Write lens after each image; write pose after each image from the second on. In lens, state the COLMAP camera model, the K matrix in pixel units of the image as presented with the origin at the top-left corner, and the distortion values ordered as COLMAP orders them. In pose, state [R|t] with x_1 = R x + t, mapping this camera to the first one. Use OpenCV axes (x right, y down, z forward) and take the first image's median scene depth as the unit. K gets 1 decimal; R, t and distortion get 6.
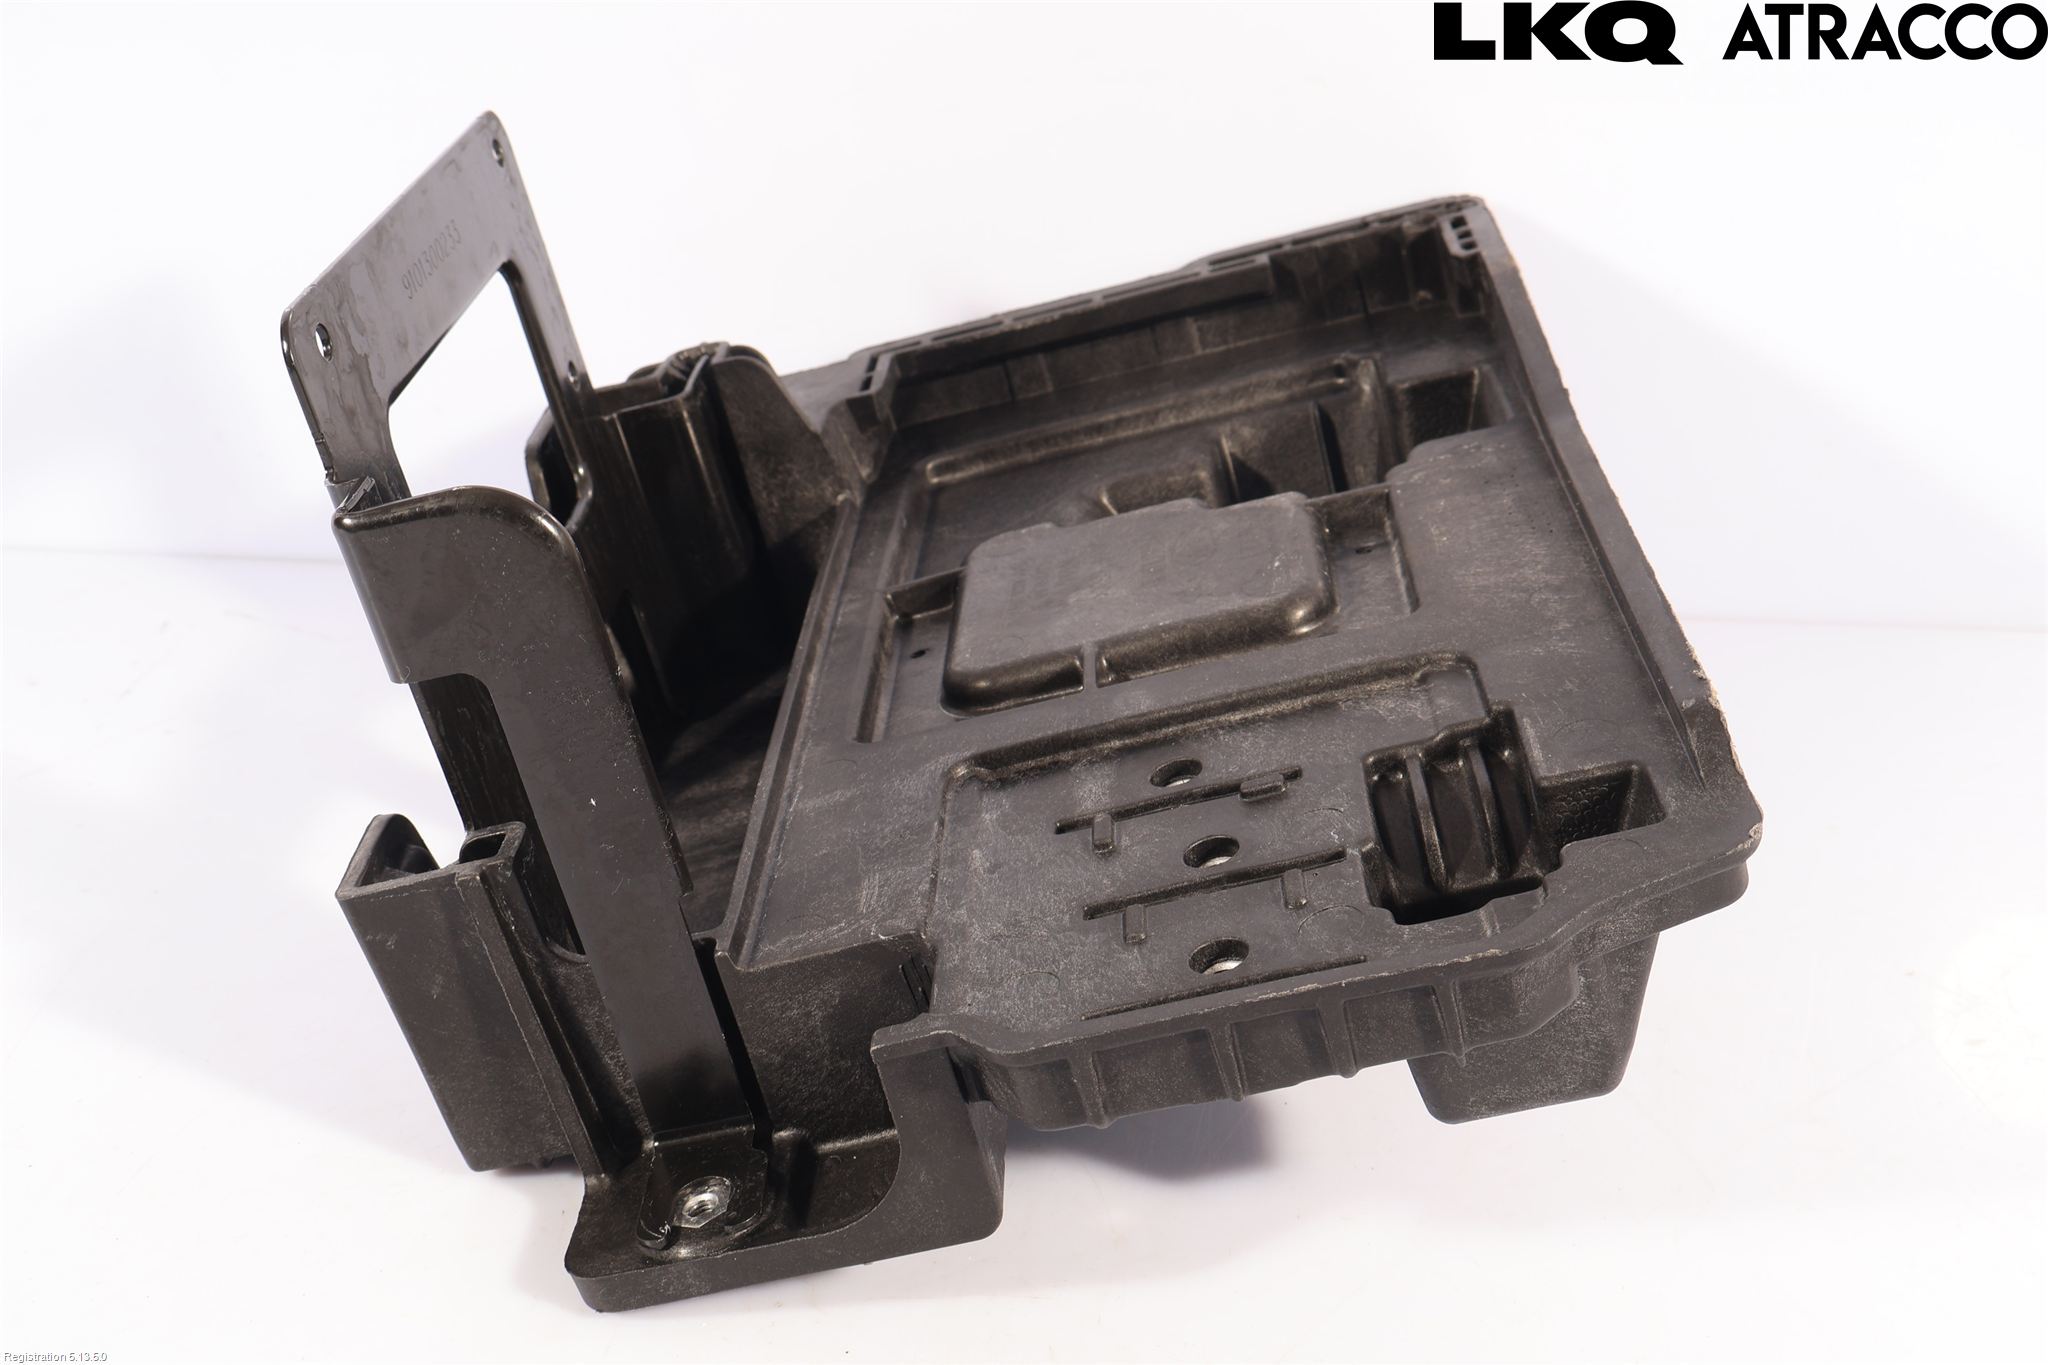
lens RADIAL K [[2575.5, 0, 1024.8], [0, 2575.5, 682.6], [0, 0, 1]] dist [0.002640, 0.000000]
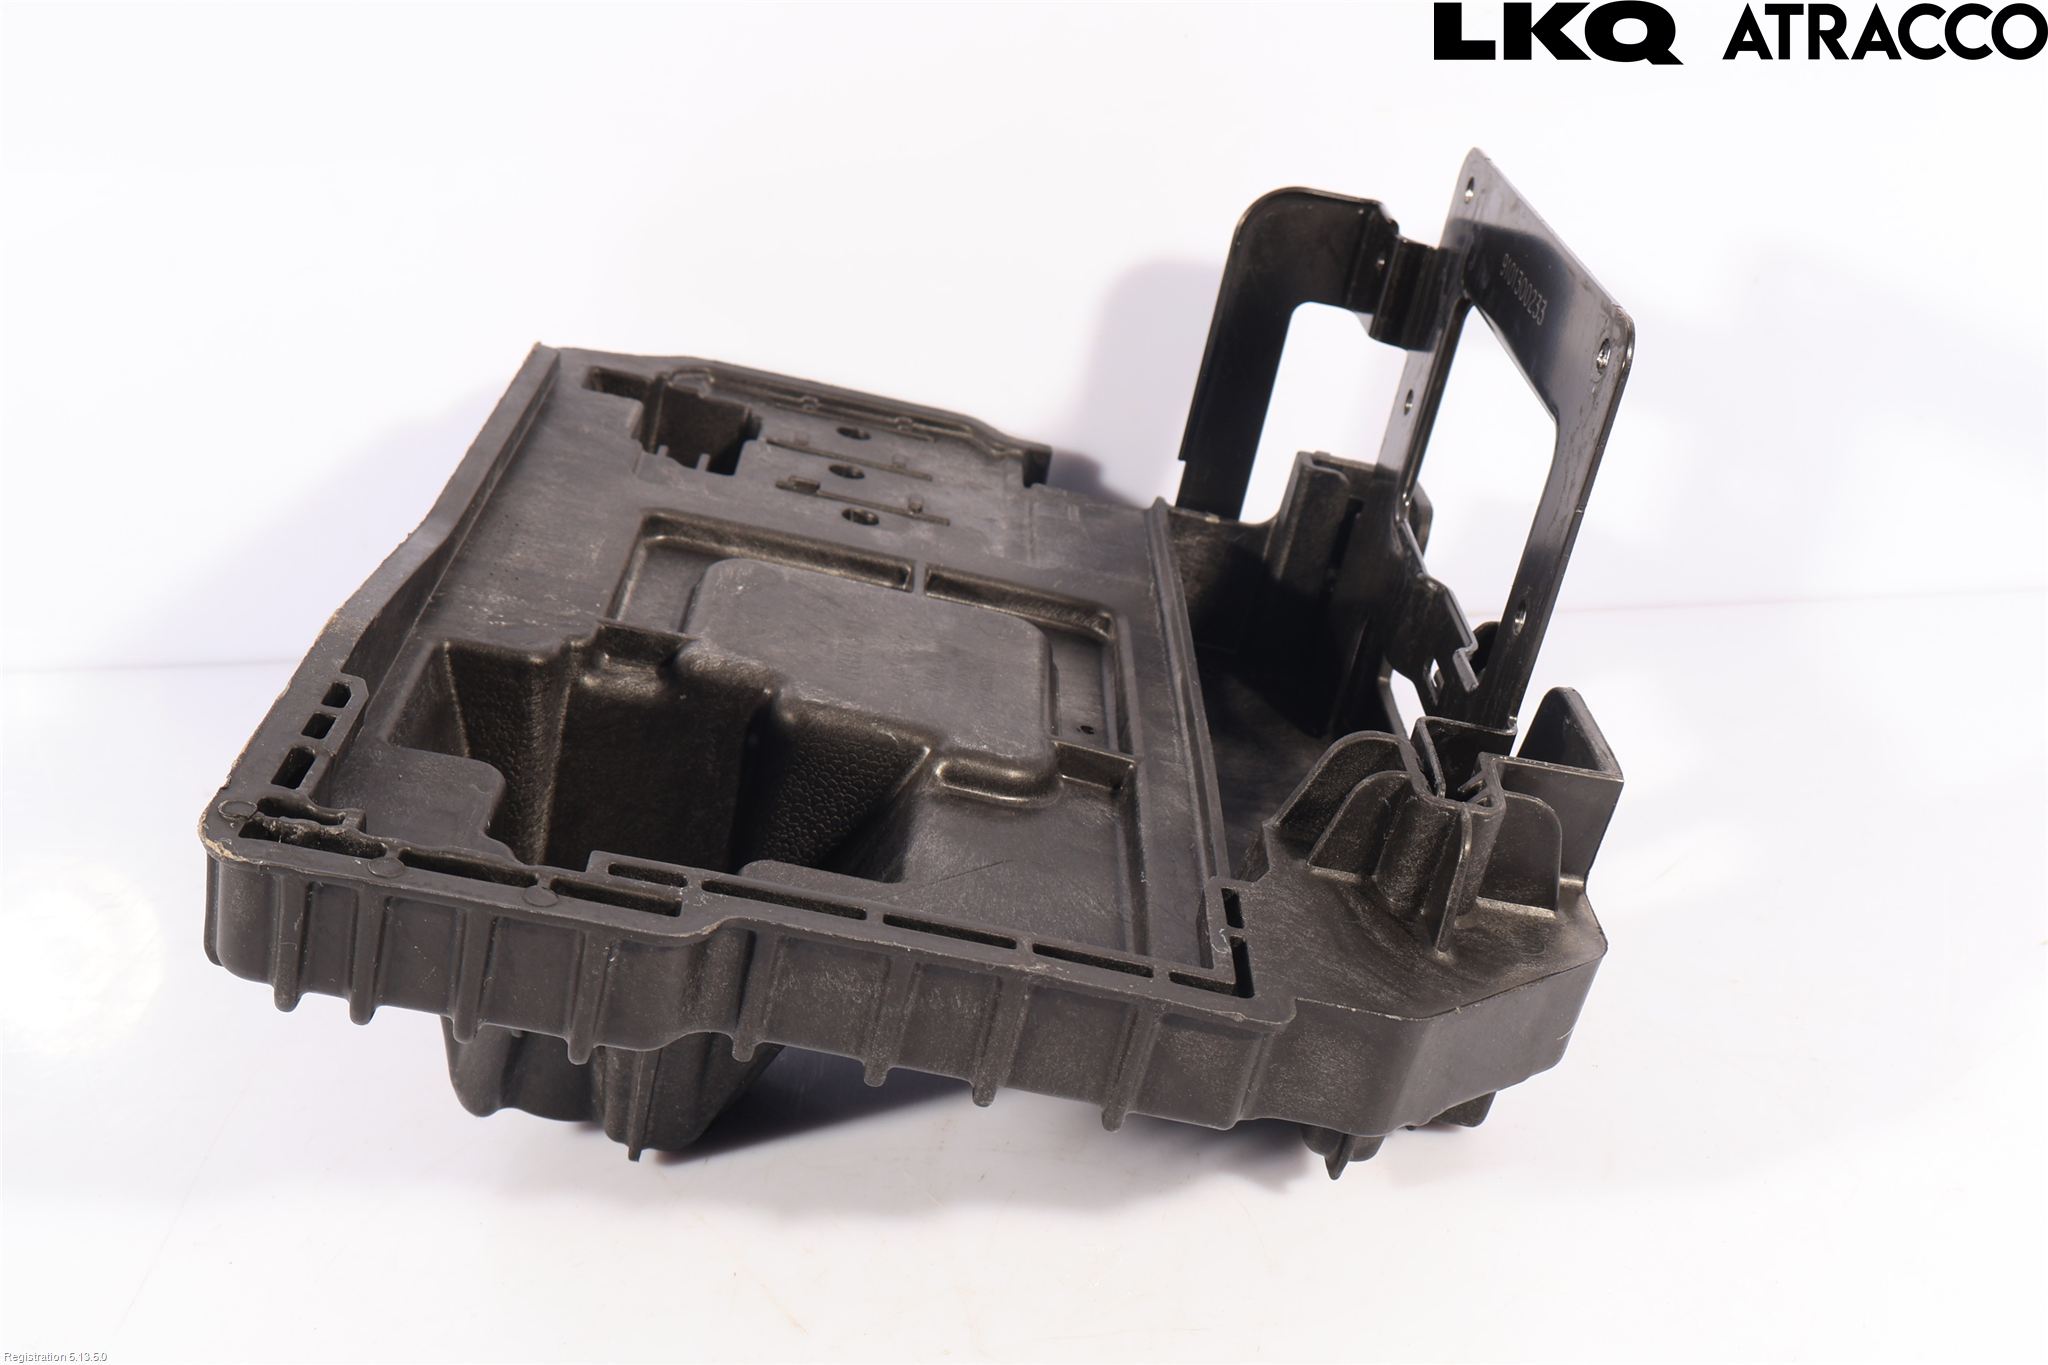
lens RADIAL K [[2468.0, 0, 1023.5], [0, 2468.0, 682.4], [0, 0, 1]] dist [-0.001705, 0.000000]
pose [[-0.999004, 0.035600, -0.026904, 0.009351], [0.003437, 0.662509, 0.749046, -0.821622], [0.044490, 0.748208, -0.661971, 1.783437]]
